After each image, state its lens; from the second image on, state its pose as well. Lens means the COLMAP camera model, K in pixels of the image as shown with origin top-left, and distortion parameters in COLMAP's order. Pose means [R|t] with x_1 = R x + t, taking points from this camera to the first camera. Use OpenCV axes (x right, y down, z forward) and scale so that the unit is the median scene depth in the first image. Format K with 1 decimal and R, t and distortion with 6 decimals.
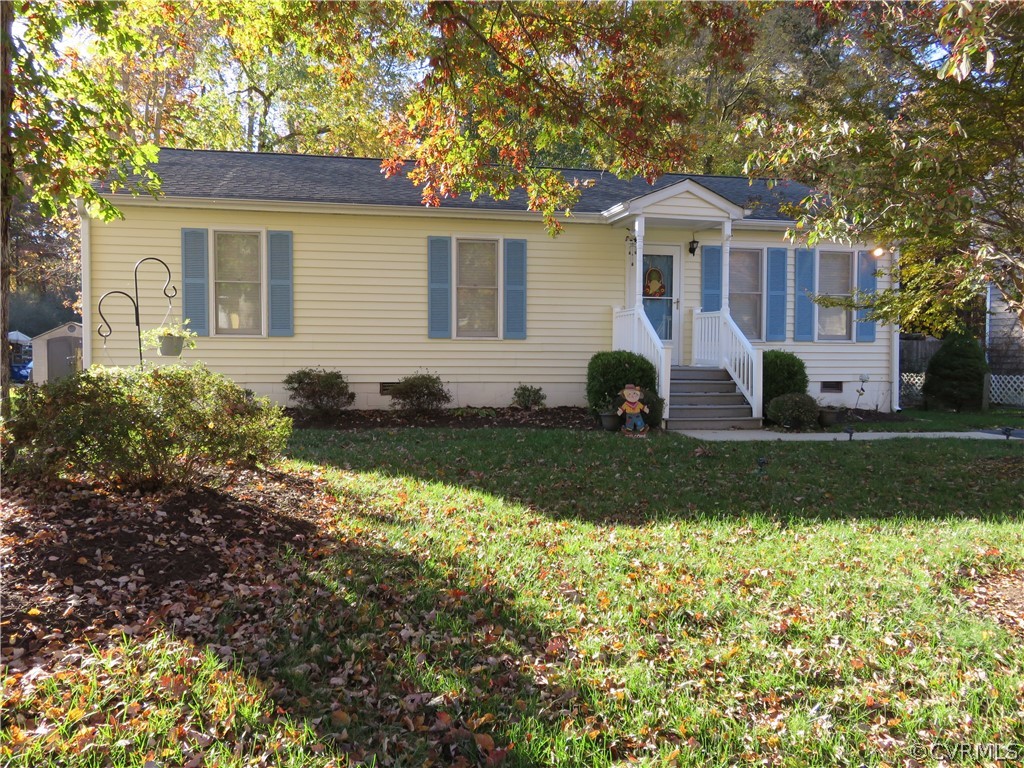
lens RADIAL K [[705.6, 0, 512.0], [0, 705.6, 384.0], [0, 0, 1]] dist [-0.003036, 0.001344]
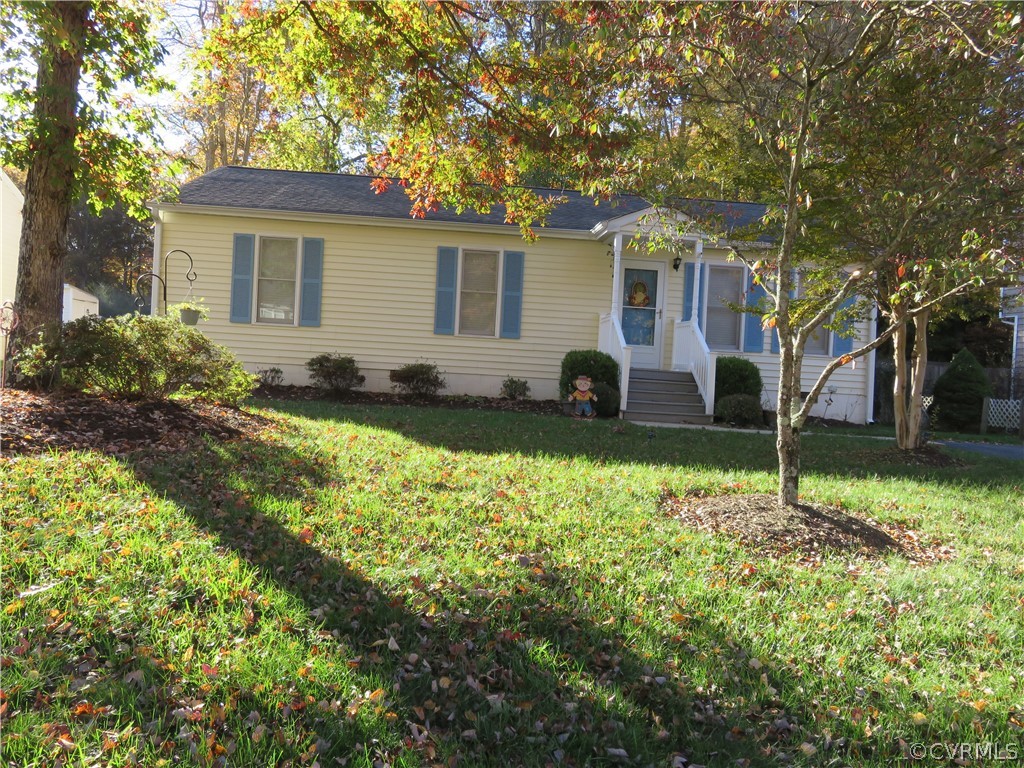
lens RADIAL K [[697.1, 0, 517.7], [0, 697.1, 383.0], [0, 0, 1]] dist [-0.001141, -0.001507]
pose [[0.992997, 0.049878, -0.107098, 0.149854], [-0.052913, 0.998269, -0.025686, 0.038701], [0.105632, 0.031173, 0.993917, -0.123108]]
